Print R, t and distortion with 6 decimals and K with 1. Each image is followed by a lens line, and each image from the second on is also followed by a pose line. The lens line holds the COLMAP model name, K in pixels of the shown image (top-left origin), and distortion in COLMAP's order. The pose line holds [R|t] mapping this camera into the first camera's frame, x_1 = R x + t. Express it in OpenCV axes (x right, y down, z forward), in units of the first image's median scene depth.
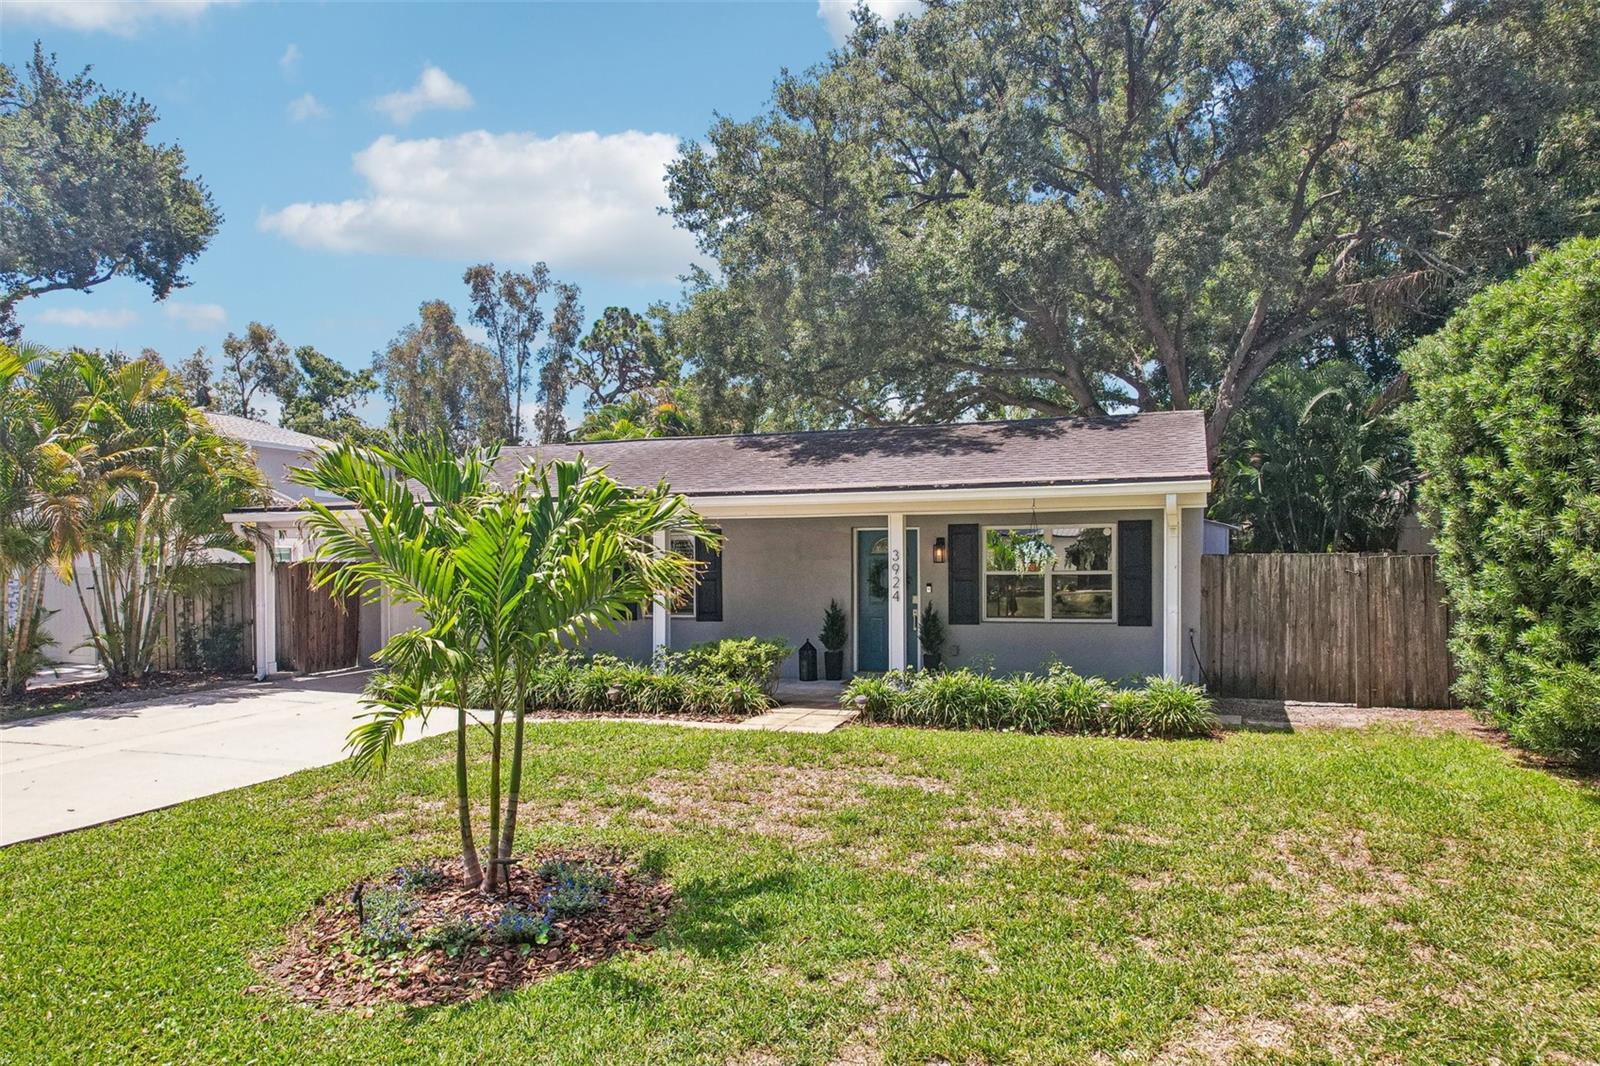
lens RADIAL K [[1031.1, 0, 798.5], [0, 1031.1, 588.5], [0, 0, 1]] dist [-0.042044, 0.023446]
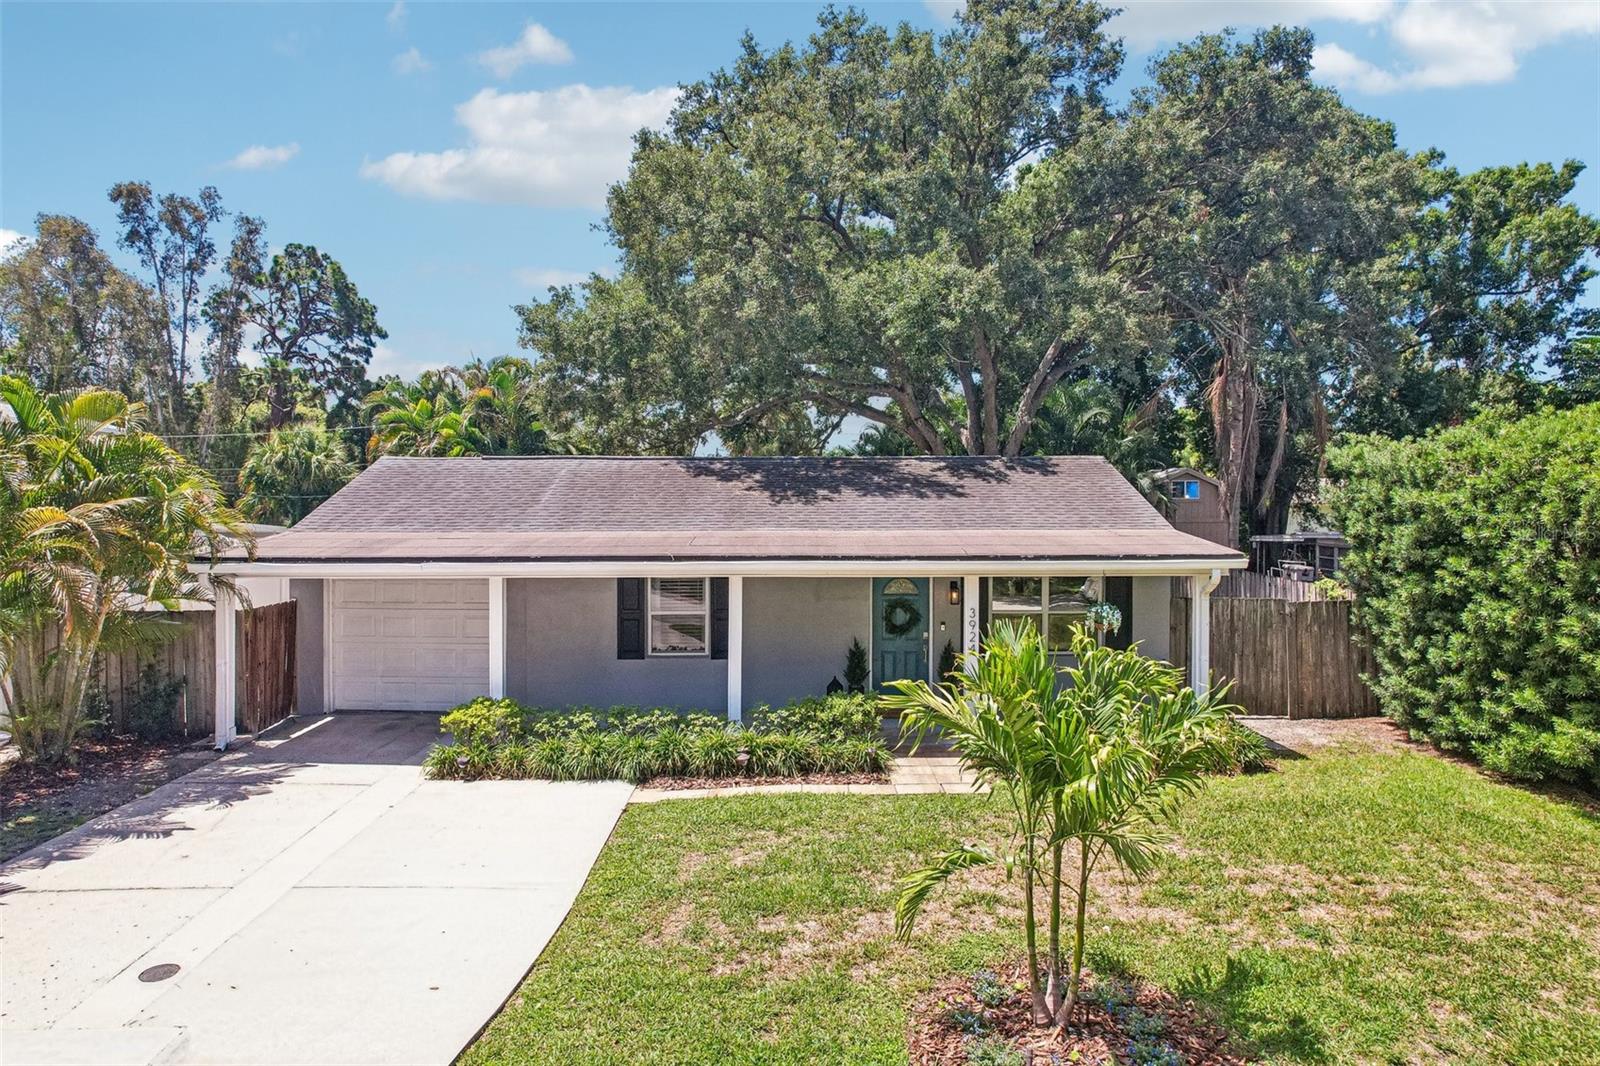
lens RADIAL K [[1022.1, 0, 797.0], [0, 1022.1, 512.7], [0, 0, 1]] dist [-0.063422, 0.069998]
pose [[0.936265, 0.001309, 0.351292, -0.149569], [0.003545, 0.999907, -0.013175, -0.040102], [-0.351277, 0.013580, 0.936173, 0.007388]]
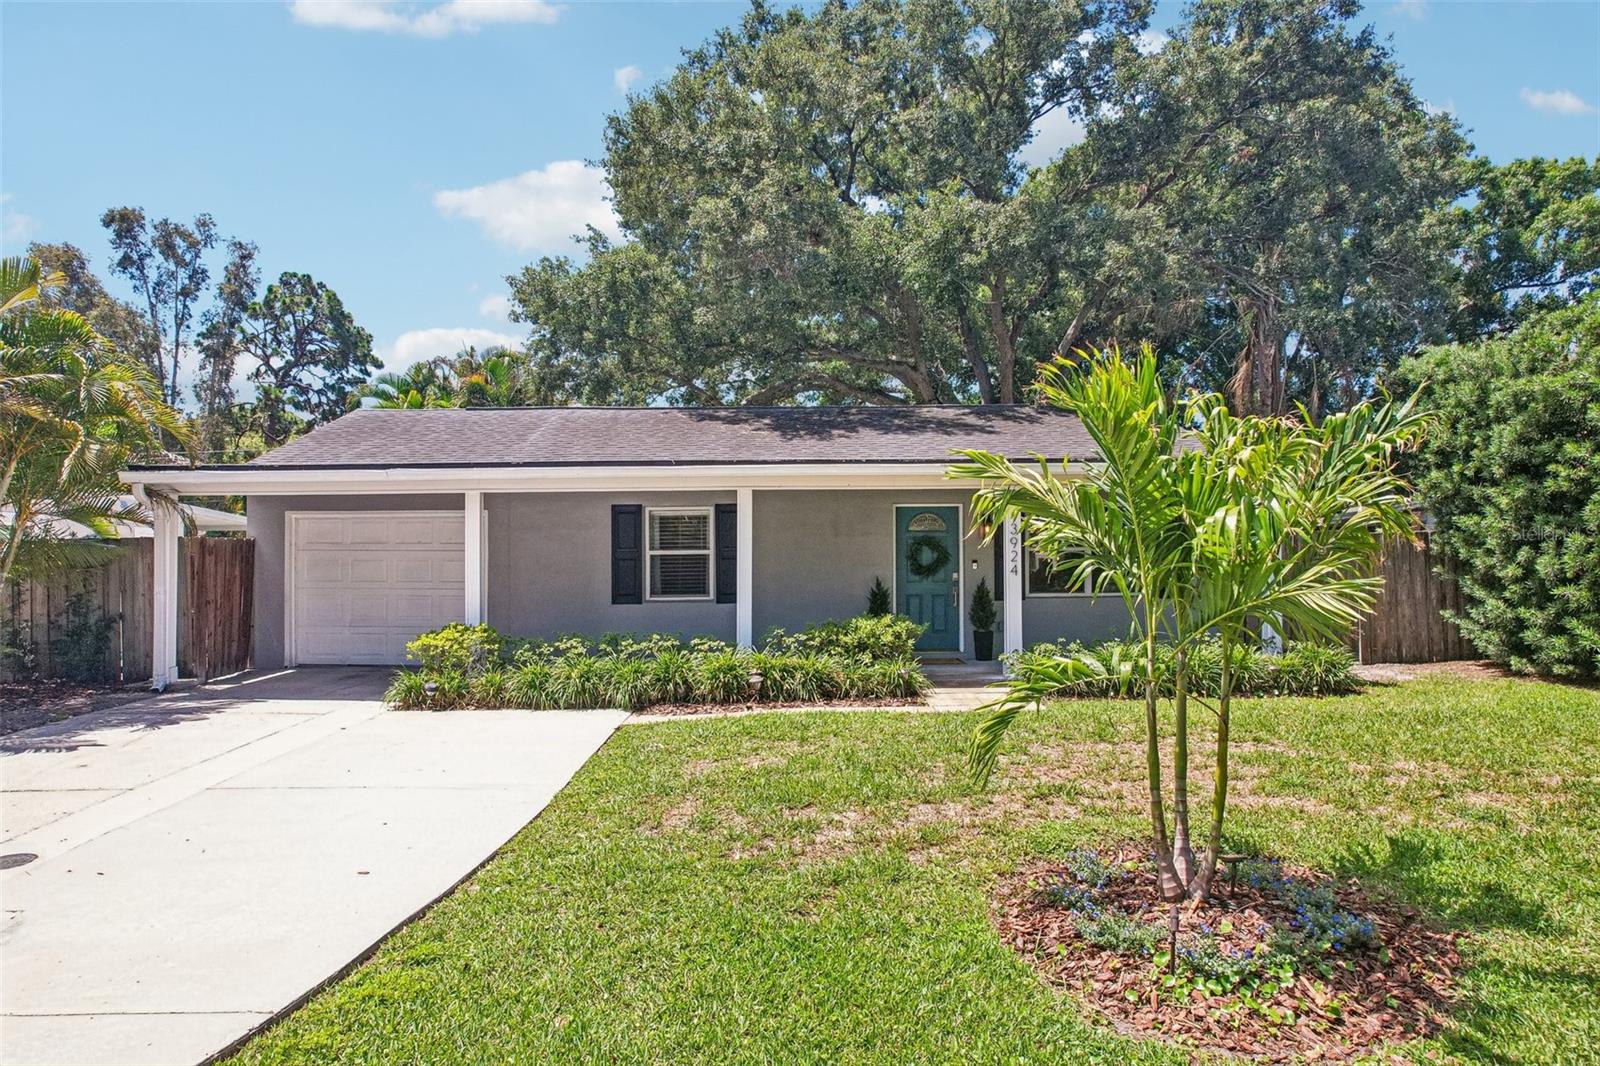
lens RADIAL K [[1018.8, 0, 800.0], [0, 1018.8, 533.0], [0, 0, 1]] dist [-0.072829, 0.073606]
pose [[0.935120, 0.006849, 0.354264, -0.139576], [0.010750, 0.998805, -0.047686, 0.005131], [-0.354167, 0.048401, 0.933929, 0.050779]]
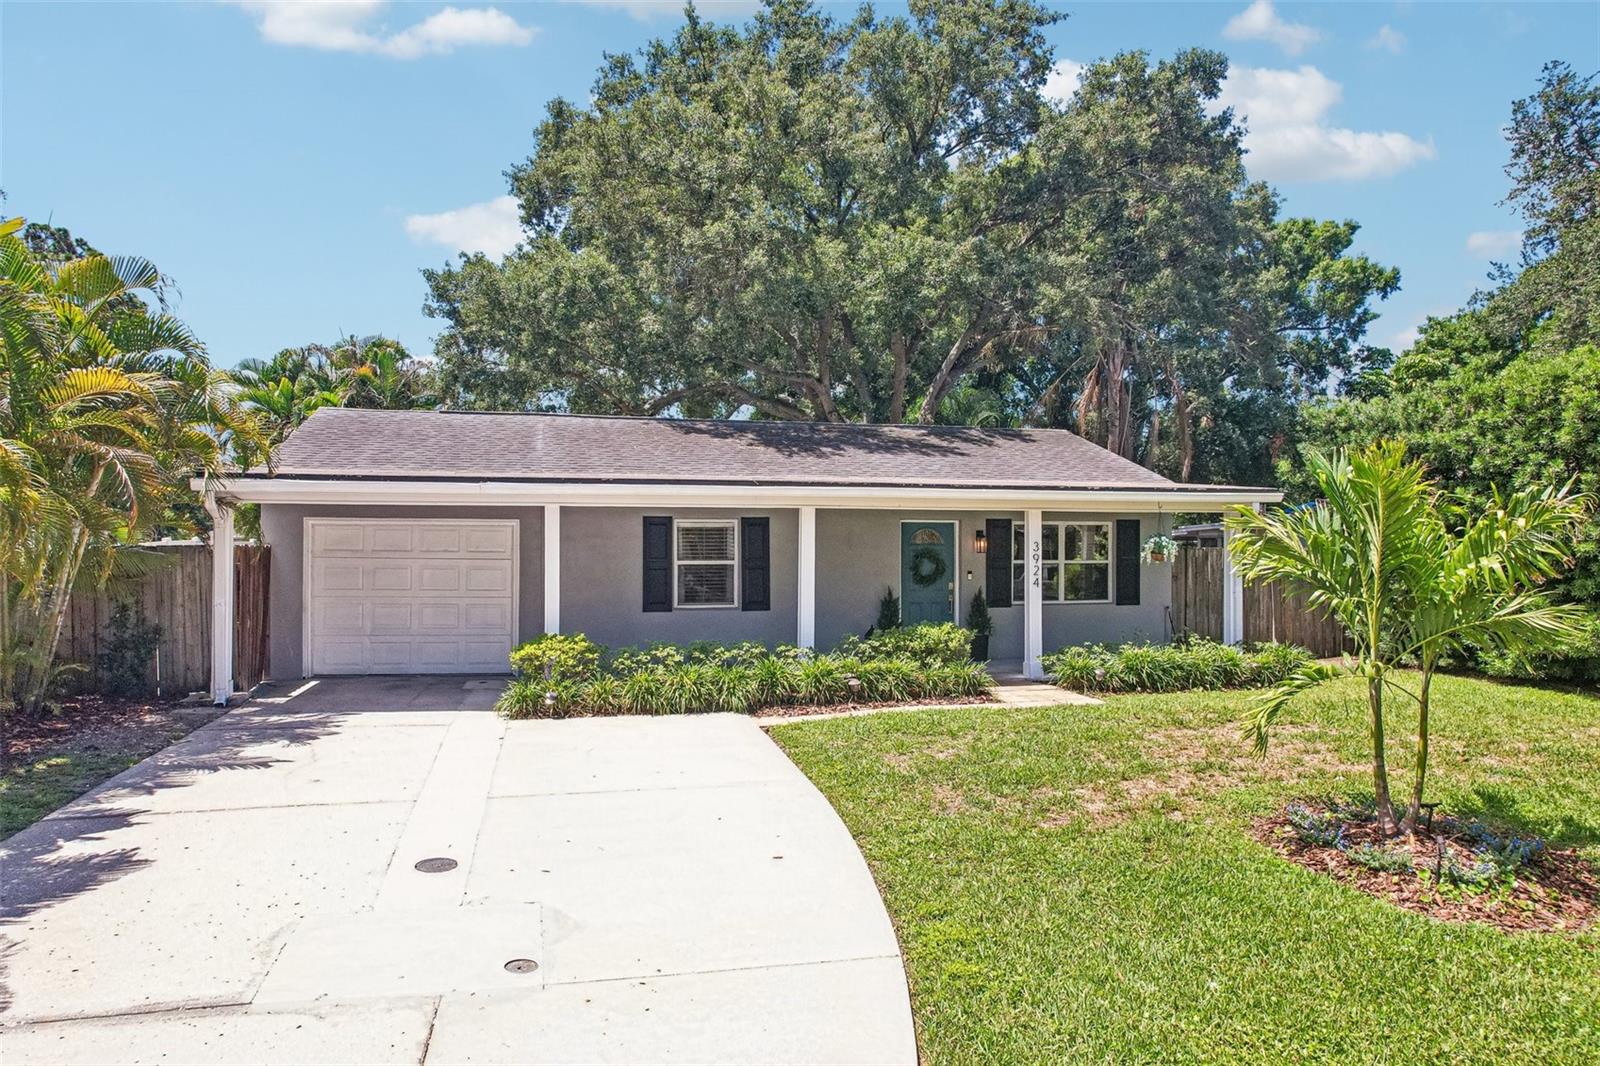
lens RADIAL K [[1035.4, 0, 800.0], [0, 1035.4, 533.0], [0, 0, 1]] dist [-0.073667, 0.076294]
pose [[0.833347, 0.016694, 0.552498, -0.236659], [0.007002, 0.999145, -0.040750, -0.000738], [-0.552706, 0.037827, 0.832517, 0.061664]]
